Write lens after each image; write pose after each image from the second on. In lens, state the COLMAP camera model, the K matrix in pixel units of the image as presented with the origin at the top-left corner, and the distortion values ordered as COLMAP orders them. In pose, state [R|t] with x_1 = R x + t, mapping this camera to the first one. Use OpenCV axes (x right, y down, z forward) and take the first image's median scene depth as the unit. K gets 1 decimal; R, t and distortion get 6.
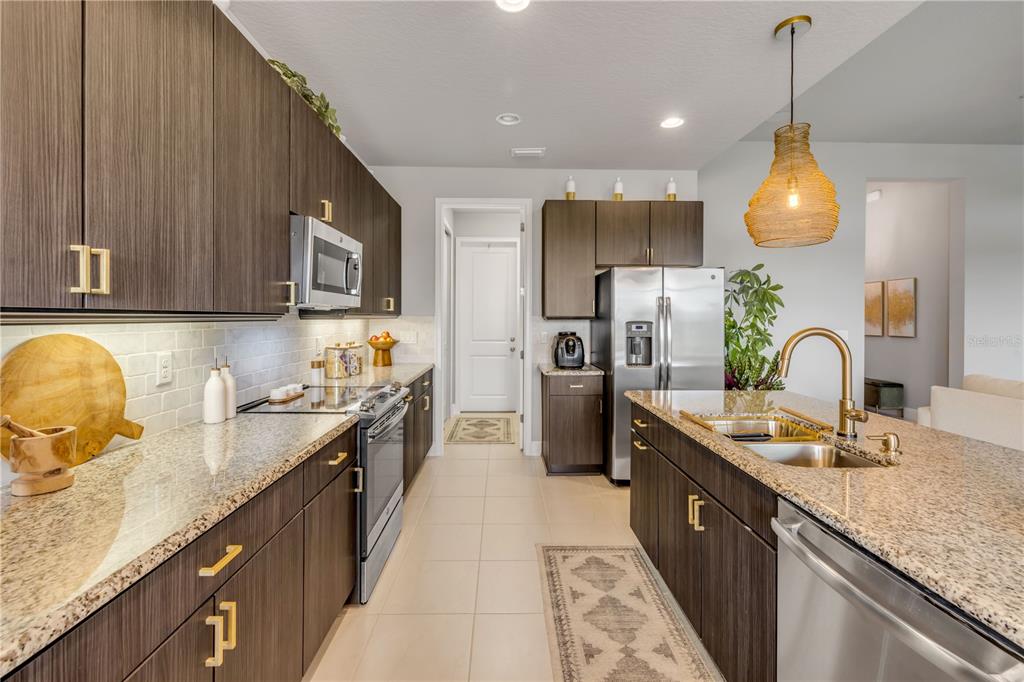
lens RADIAL K [[429.4, 0, 506.0], [0, 429.4, 320.7], [0, 0, 1]] dist [0.002769, -0.000269]
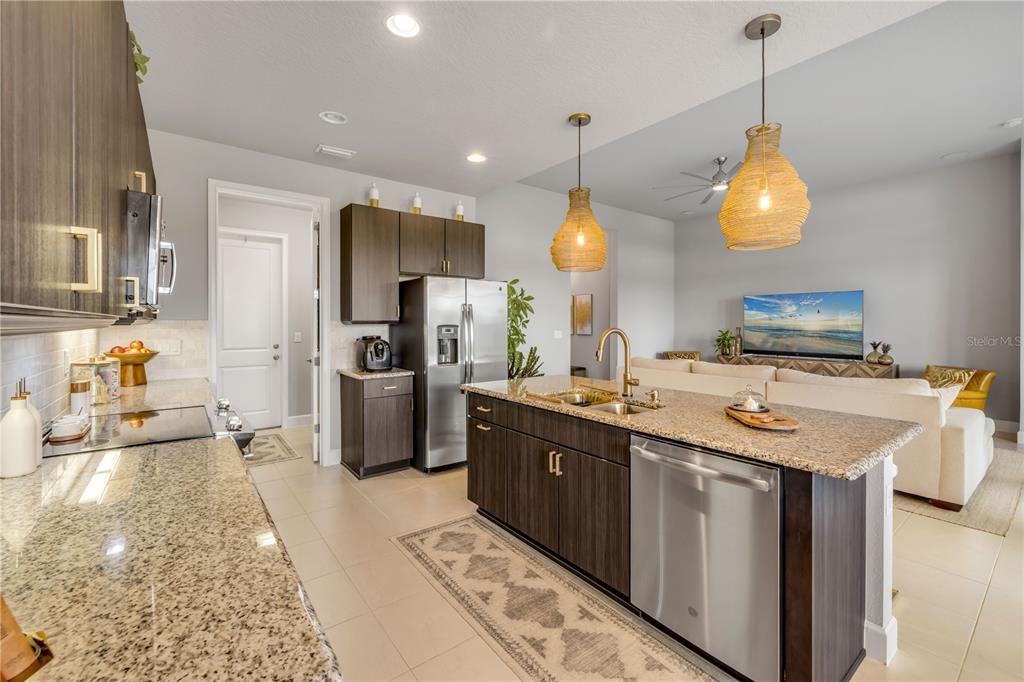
lens RADIAL K [[429.4, 0, 503.7], [0, 429.4, 324.7], [0, 0, 1]] dist [0.002769, -0.000269]
pose [[0.813034, -0.006684, 0.582178, -0.232805], [0.006702, 0.999975, 0.002122, -0.000805], [-0.582177, 0.002177, 0.813059, -0.011359]]
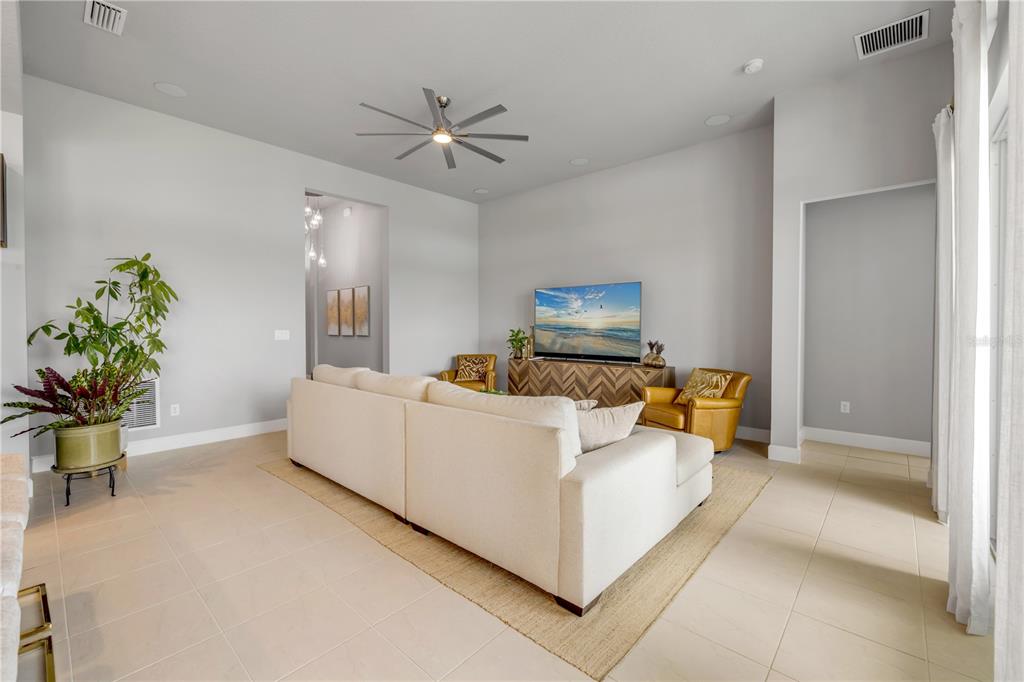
lens RADIAL K [[429.4, 0, 498.9], [0, 429.4, 332.5], [0, 0, 1]] dist [0.002769, -0.000269]
pose [[0.697396, -0.014856, 0.716532, 0.605975], [0.009150, 0.999888, 0.011825, 0.030771], [-0.716627, -0.001690, 0.697454, -0.138854]]
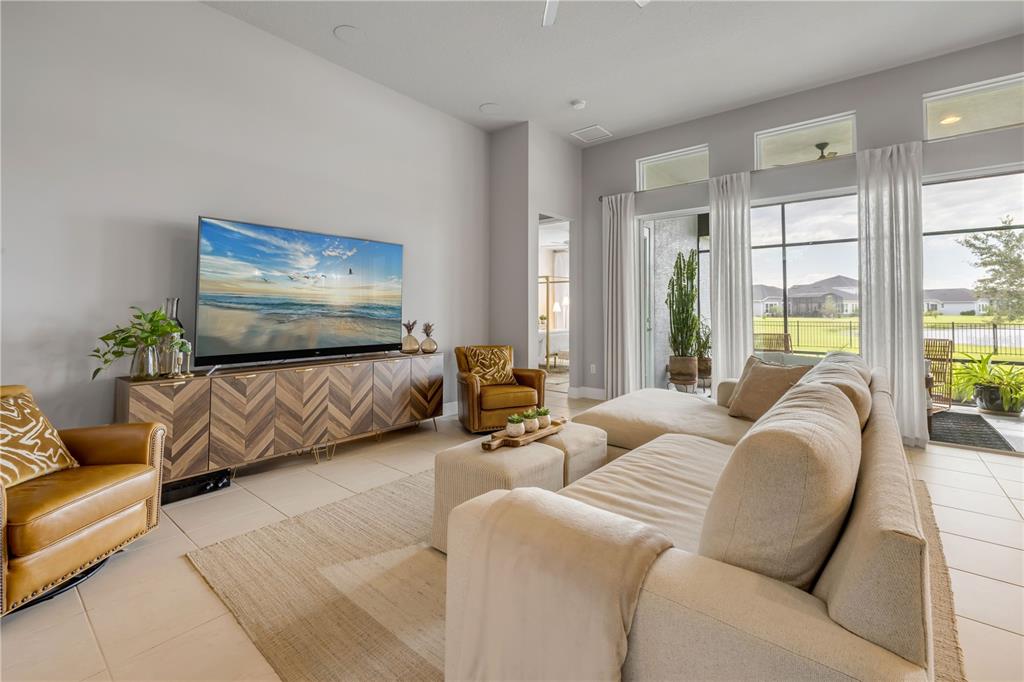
lens RADIAL K [[439.3, 0, 513.8], [0, 439.3, 296.6], [0, 0, 1]] dist [-0.000552, -0.000793]
pose [[-0.759495, 0.015603, 0.650326, 1.054377], [0.001460, 0.999751, -0.022281, 0.042664], [-0.650511, -0.015973, -0.759329, 1.339438]]
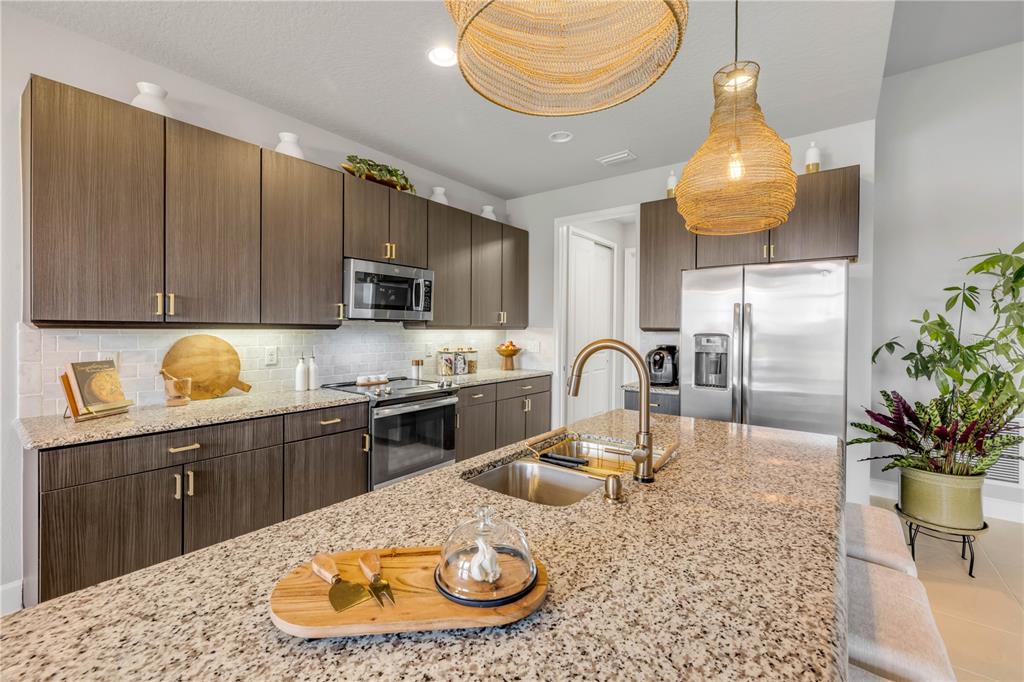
lens RADIAL K [[429.4, 0, 524.2], [0, 429.4, 333.6], [0, 0, 1]] dist [0.002769, -0.000269]
pose [[0.783121, 0.009432, -0.621798, 0.547963], [-0.009682, 0.999949, 0.002975, 0.002407], [0.621794, 0.003691, 0.783172, 0.128429]]
